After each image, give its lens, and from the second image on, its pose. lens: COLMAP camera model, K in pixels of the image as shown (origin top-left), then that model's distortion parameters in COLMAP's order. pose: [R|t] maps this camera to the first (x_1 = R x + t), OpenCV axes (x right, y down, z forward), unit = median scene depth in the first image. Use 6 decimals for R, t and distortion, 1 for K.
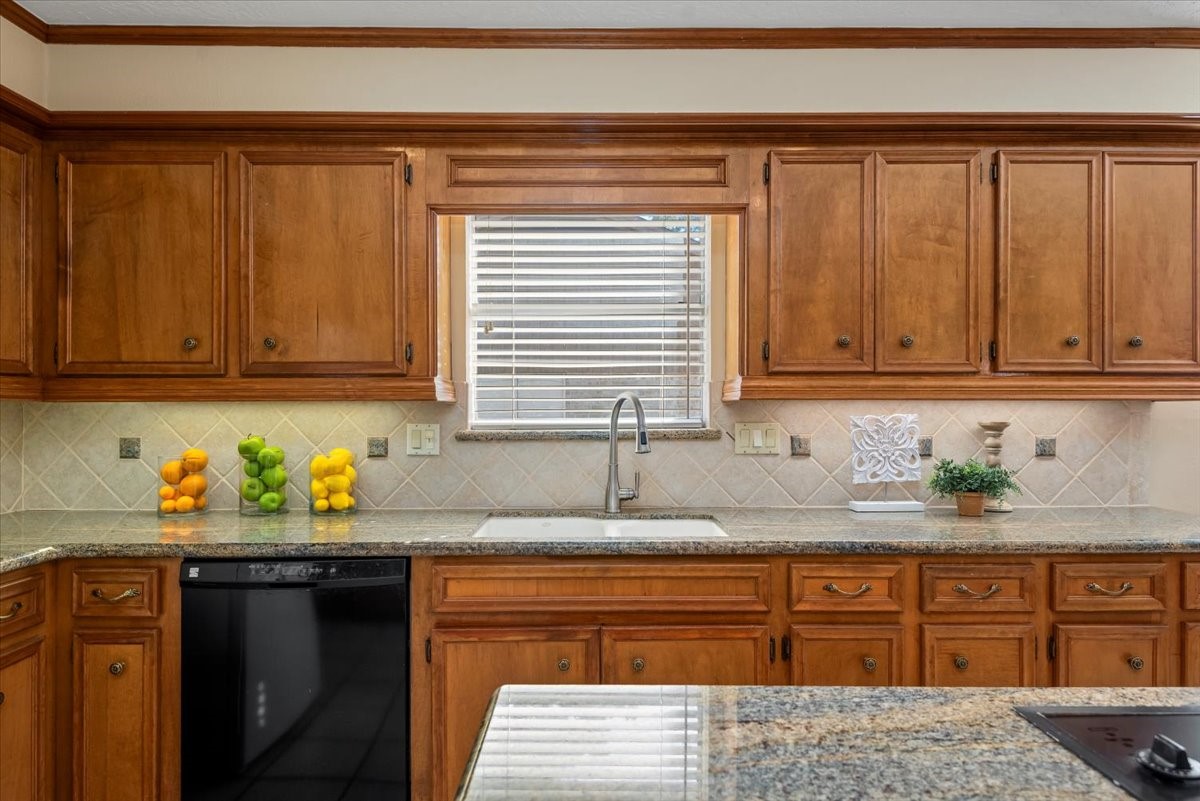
lens RADIAL K [[678.0, 0, 609.1], [0, 678.0, 407.5], [0, 0, 1]] dist [0.016840, -0.002390]
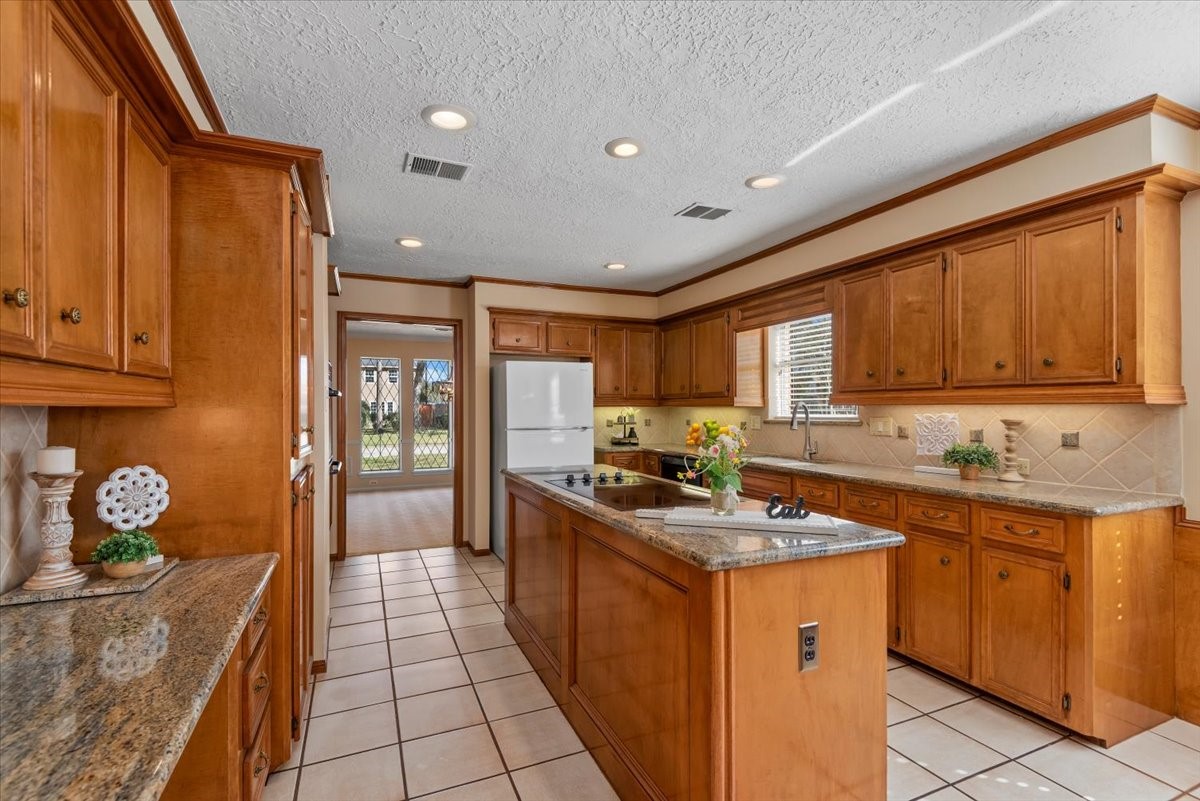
lens RADIAL K [[549.4, 0, 596.3], [0, 549.4, 407.4], [0, 0, 1]] dist [-0.001127, -0.002207]
pose [[0.385472, -0.001393, -0.922718, 1.430664], [0.002324, 0.999997, -0.000539, -0.005680], [0.922717, -0.001937, 0.385474, -0.270602]]
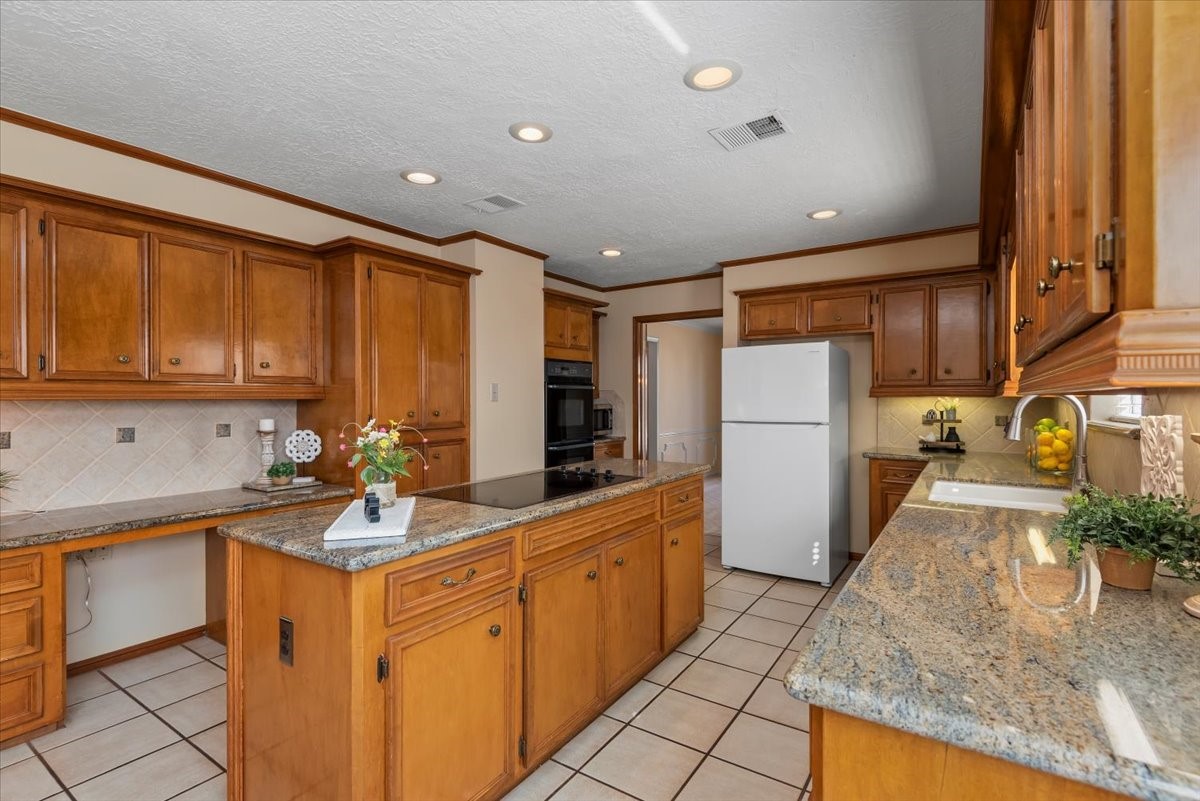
lens RADIAL K [[549.4, 0, 592.9], [0, 549.4, 399.9], [0, 0, 1]] dist [-0.001127, -0.002207]
pose [[-0.564543, 0.002122, -0.825401, 1.252076], [0.003641, 0.999993, 0.000081, -0.003455], [0.825396, -0.002959, -0.564547, 0.928608]]
